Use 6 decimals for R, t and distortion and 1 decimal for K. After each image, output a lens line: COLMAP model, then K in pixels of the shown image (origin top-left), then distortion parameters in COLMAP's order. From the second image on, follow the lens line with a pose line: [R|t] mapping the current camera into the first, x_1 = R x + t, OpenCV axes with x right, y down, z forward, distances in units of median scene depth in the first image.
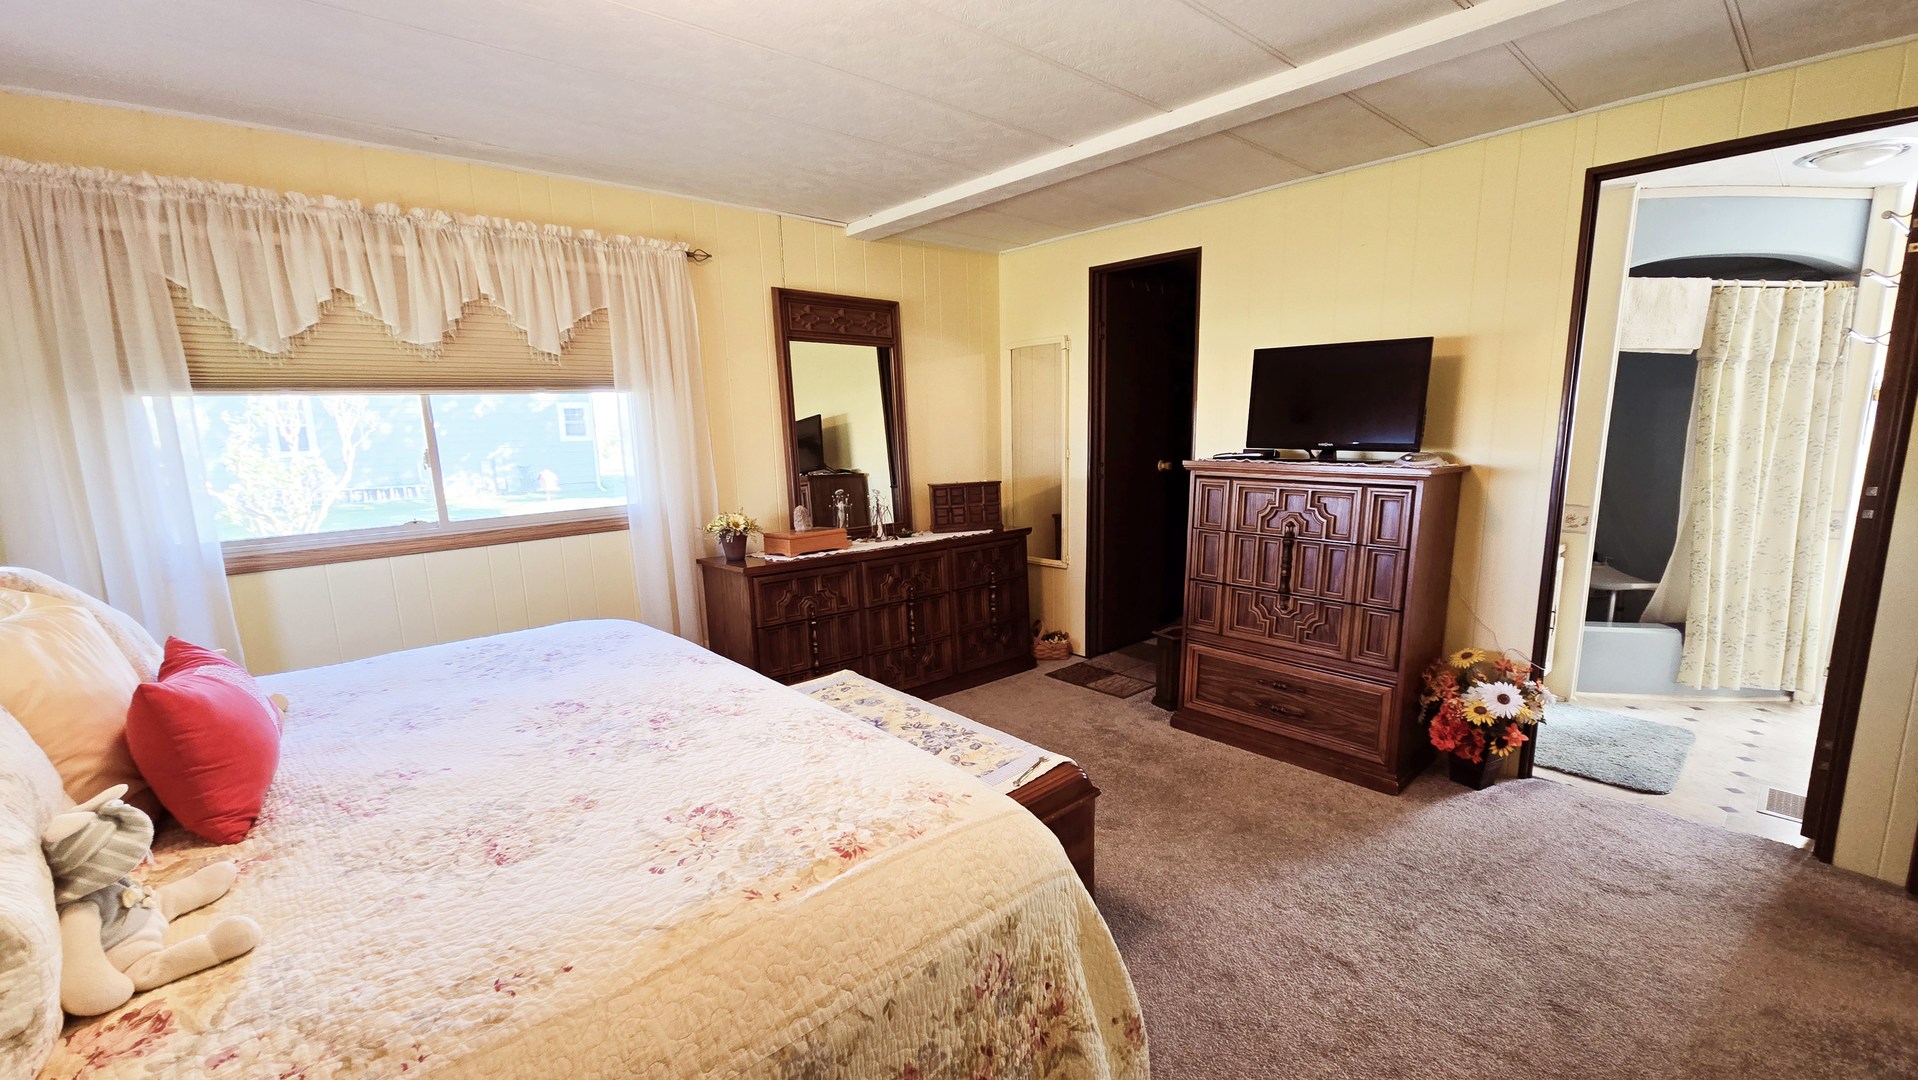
lens RADIAL K [[774.3, 0, 966.3], [0, 774.3, 548.4], [0, 0, 1]] dist [0.002225, 0.001824]
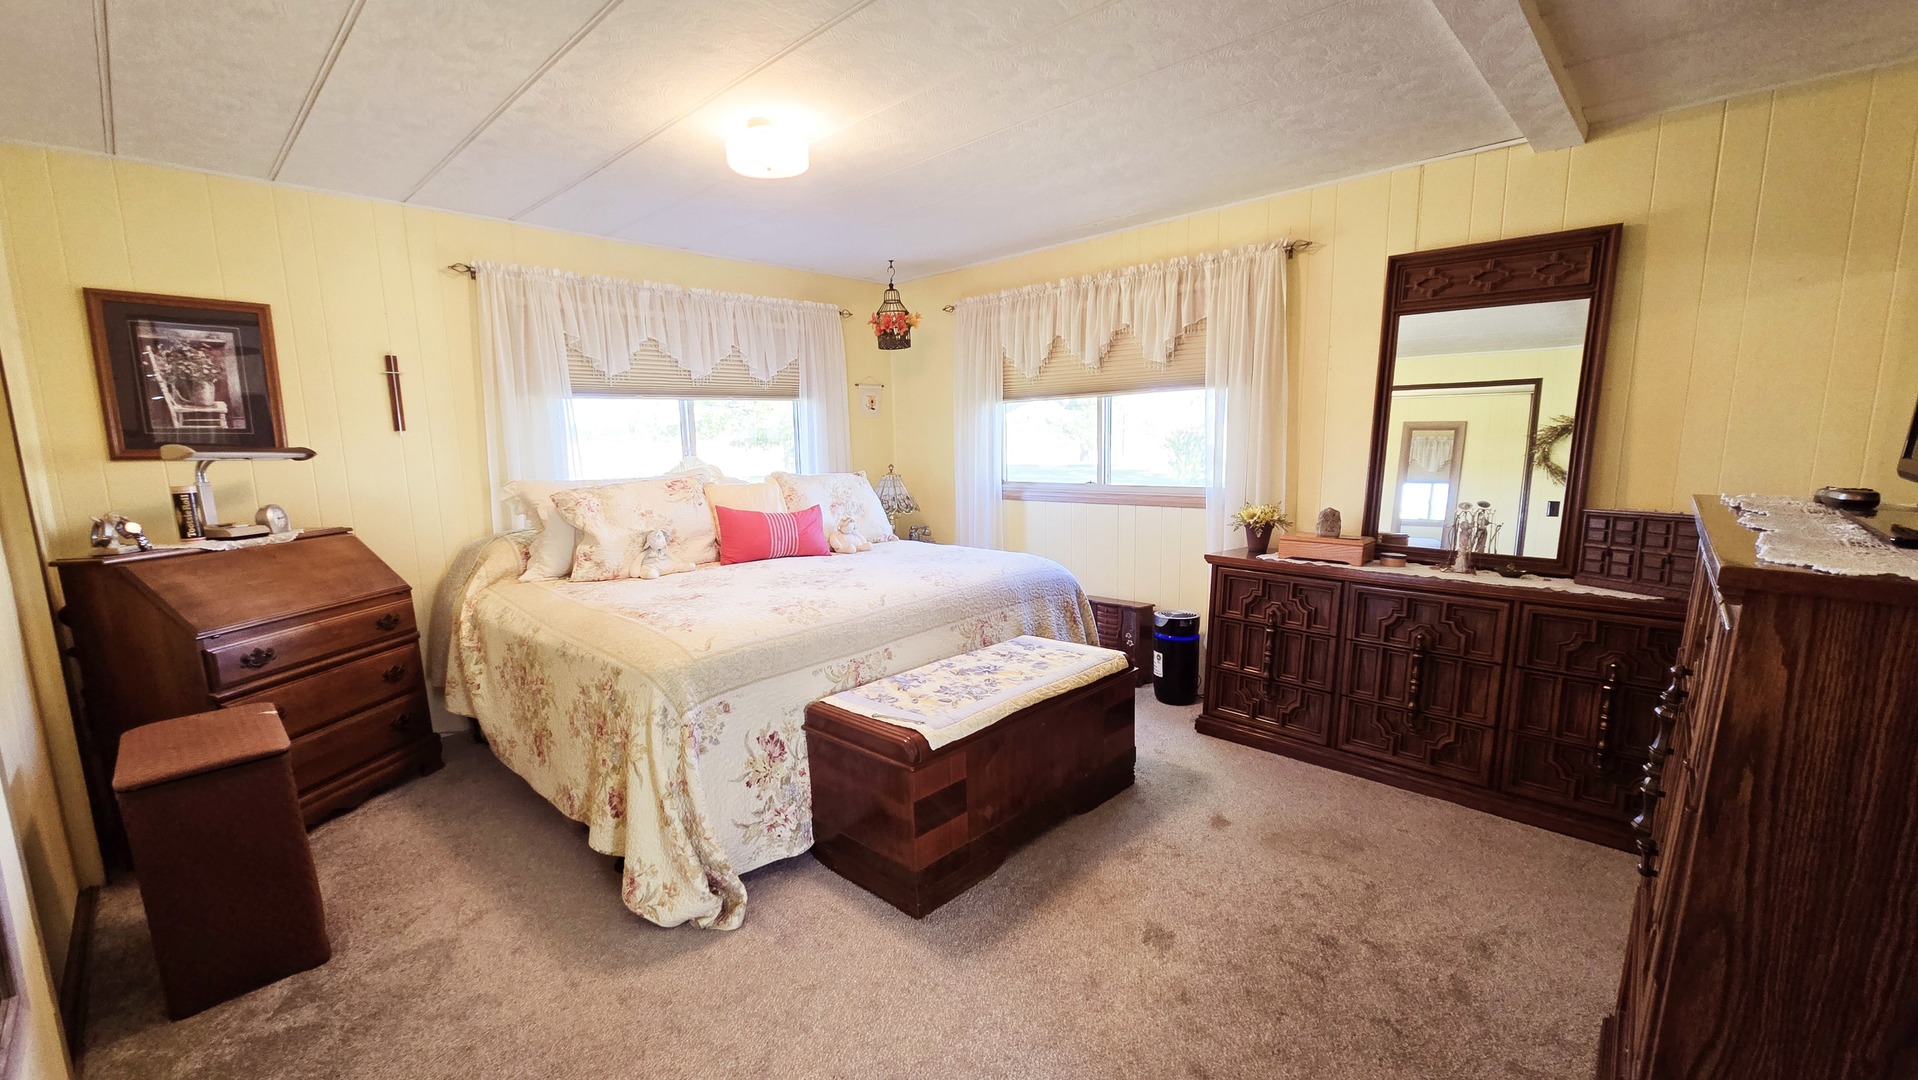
lens RADIAL K [[774.3, 0, 962.5], [0, 774.3, 544.2], [0, 0, 1]] dist [0.002225, 0.001824]
pose [[0.097646, 0.159902, -0.982292, 0.749410], [-0.151499, 0.977894, 0.144126, -0.094147], [0.983622, 0.134743, 0.119713, 0.583474]]
